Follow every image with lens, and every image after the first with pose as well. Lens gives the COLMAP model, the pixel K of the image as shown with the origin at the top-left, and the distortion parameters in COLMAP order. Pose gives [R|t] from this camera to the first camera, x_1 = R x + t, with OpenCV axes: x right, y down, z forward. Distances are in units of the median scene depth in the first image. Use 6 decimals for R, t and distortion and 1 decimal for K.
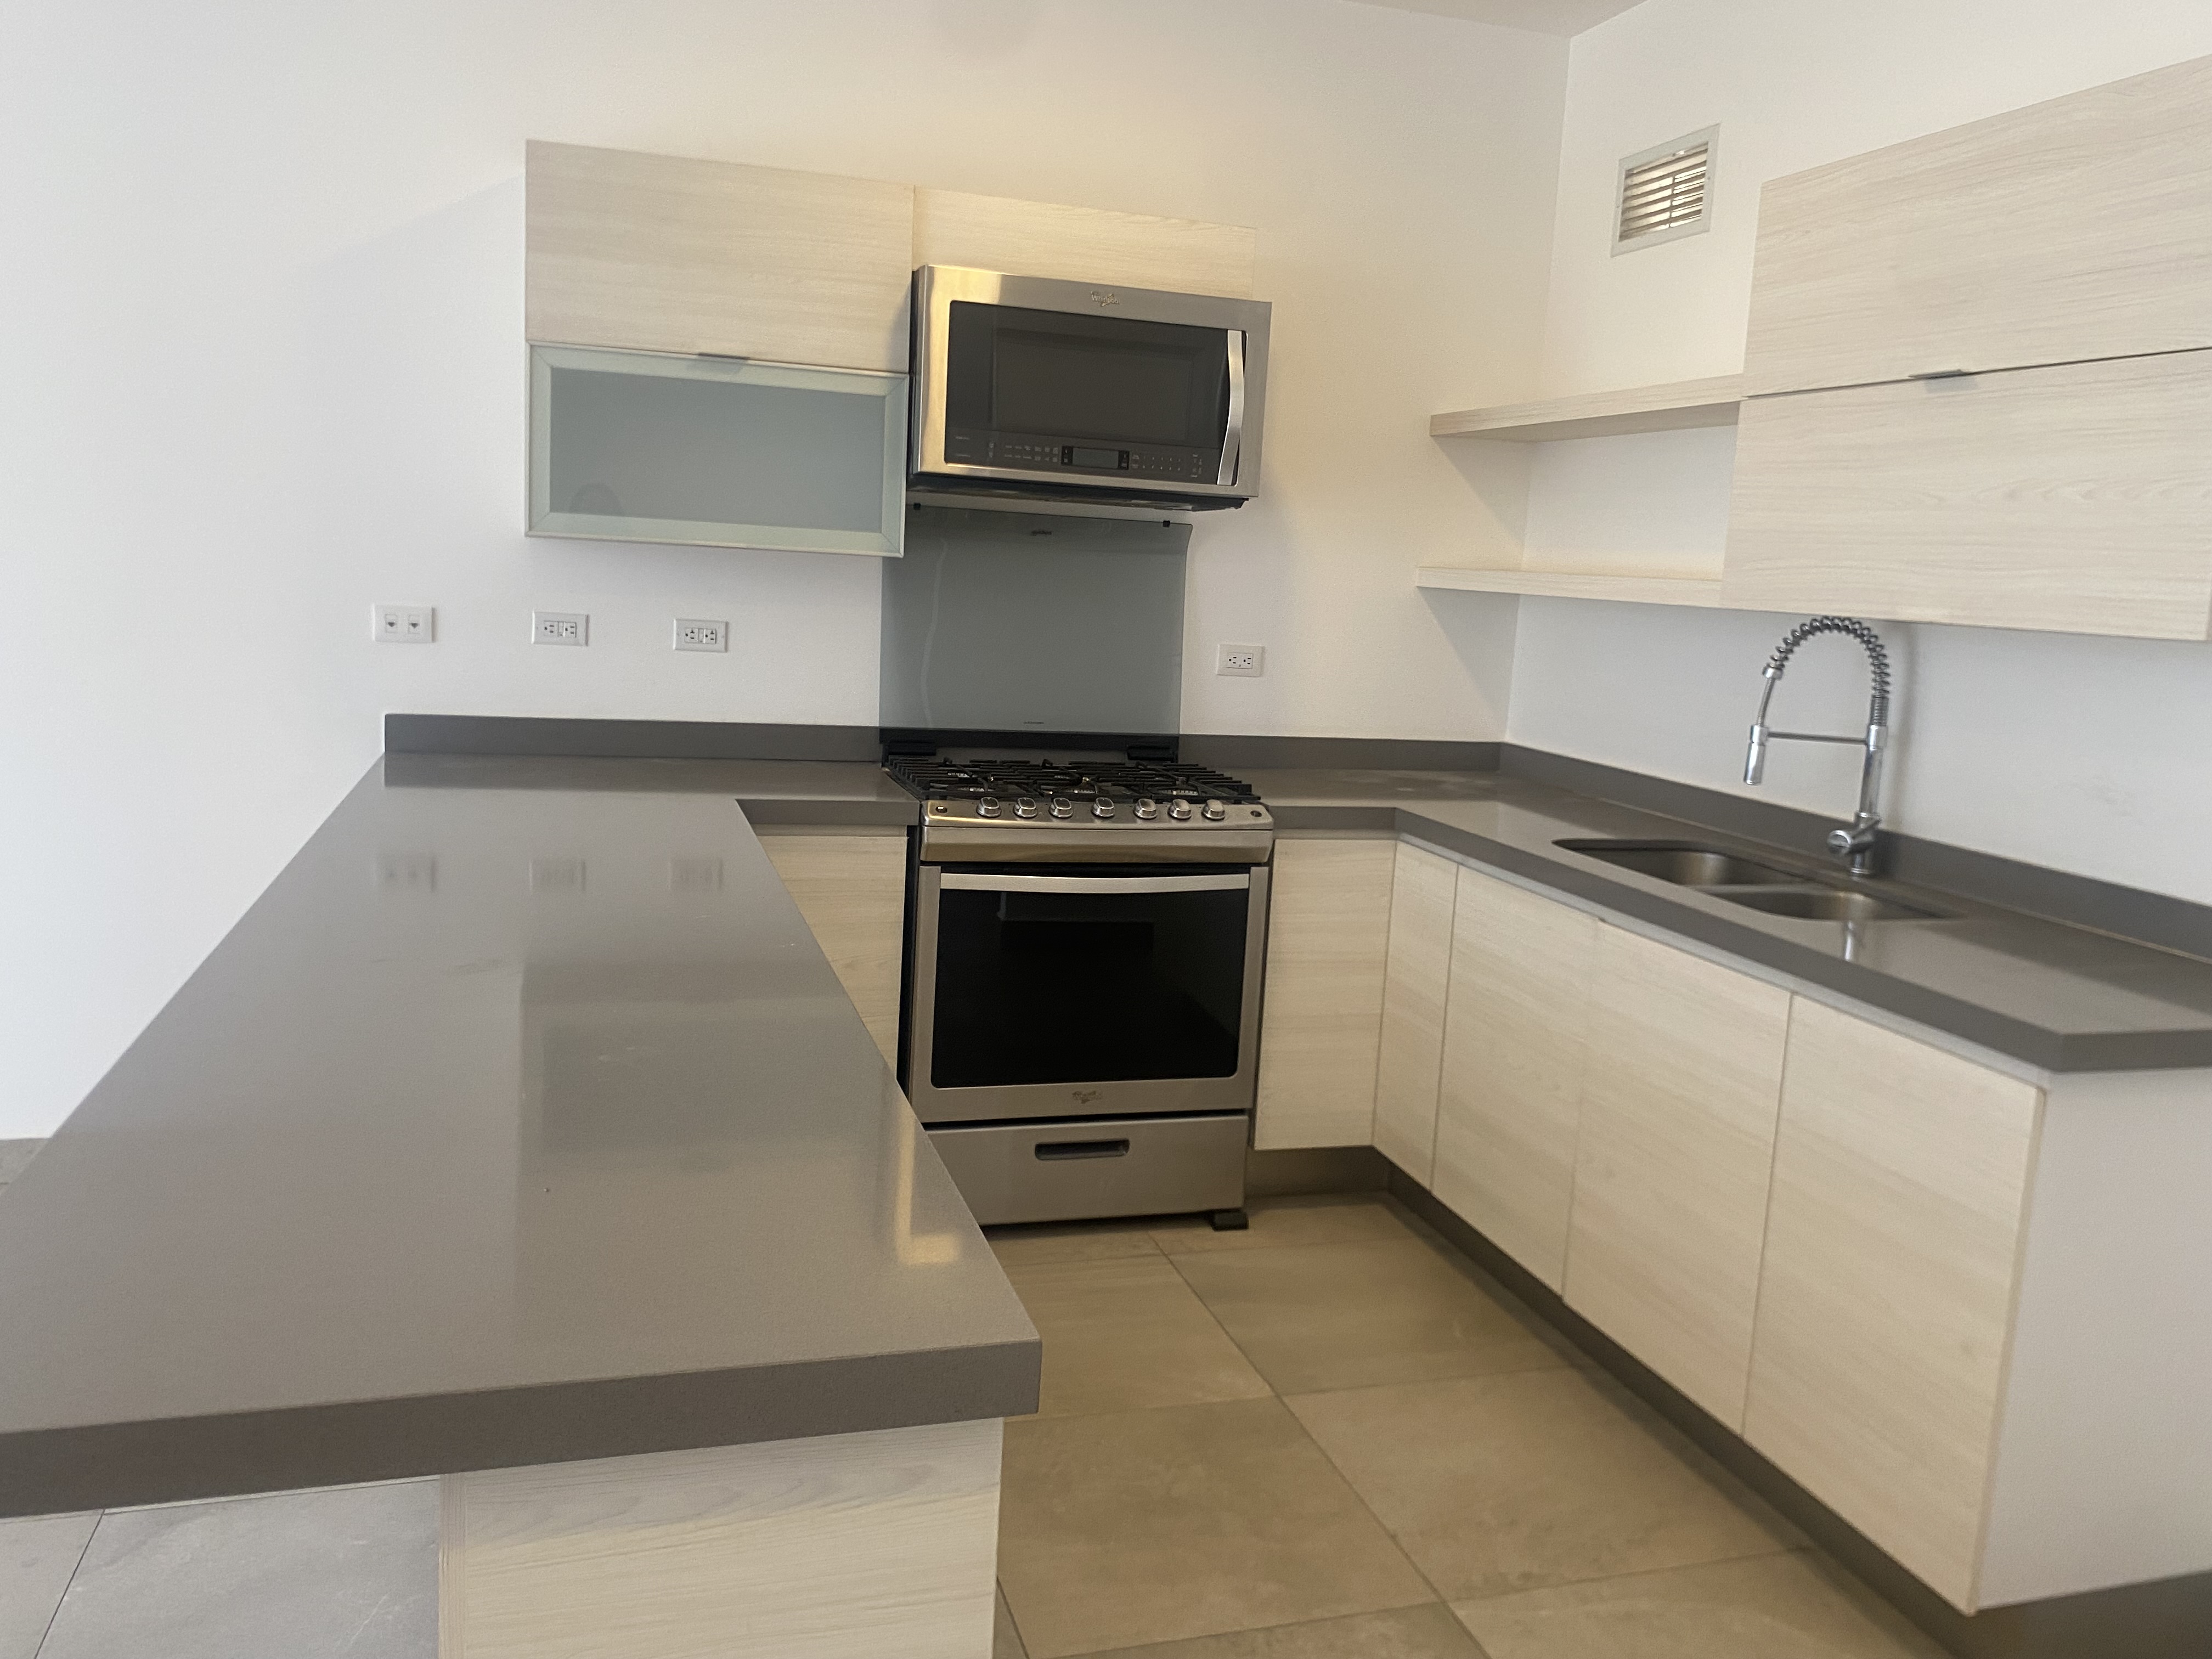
lens RADIAL K [[1705.7, 0, 1103.4], [0, 1705.7, 824.6], [0, 0, 1]] dist [-0.011374, -0.002605]
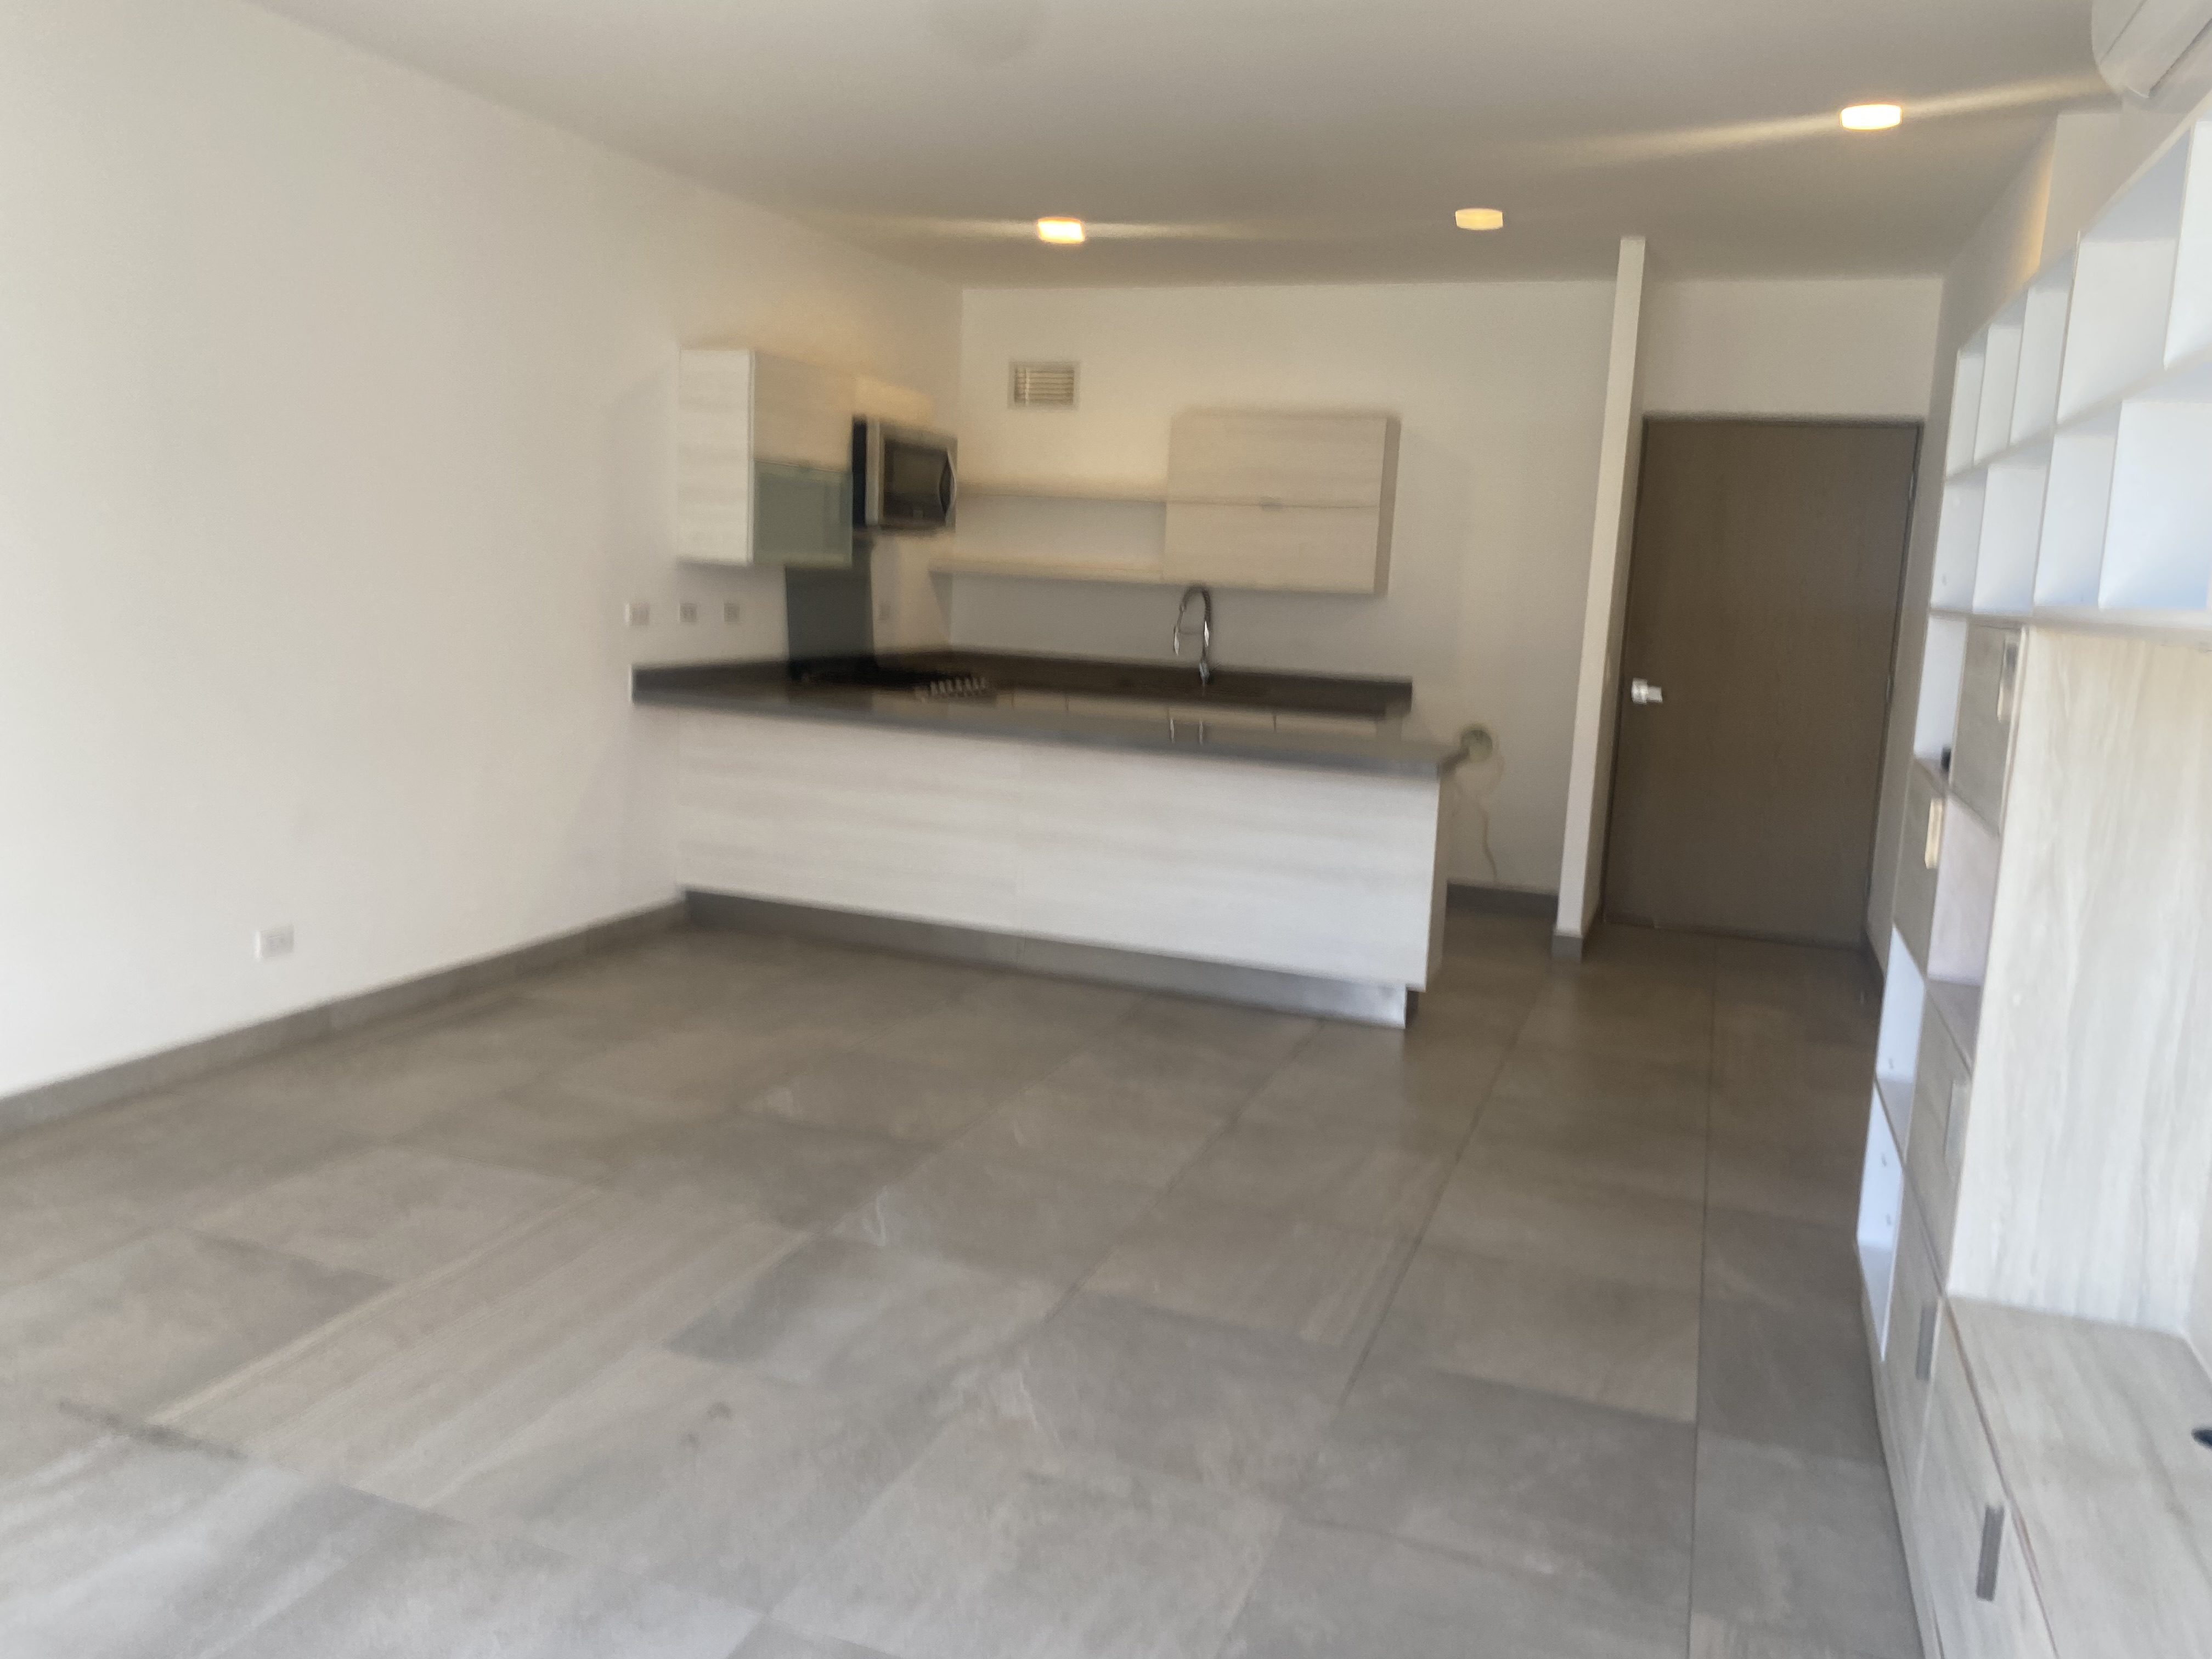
lens RADIAL K [[1705.7, 0, 1106.3], [0, 1705.7, 829.5], [0, 0, 1]] dist [-0.011374, -0.002605]
pose [[0.587911, -0.148762, 0.795129, -1.534856], [0.099795, 0.988774, 0.111204, -0.050869], [-0.802746, 0.013972, 0.596157, -0.370703]]
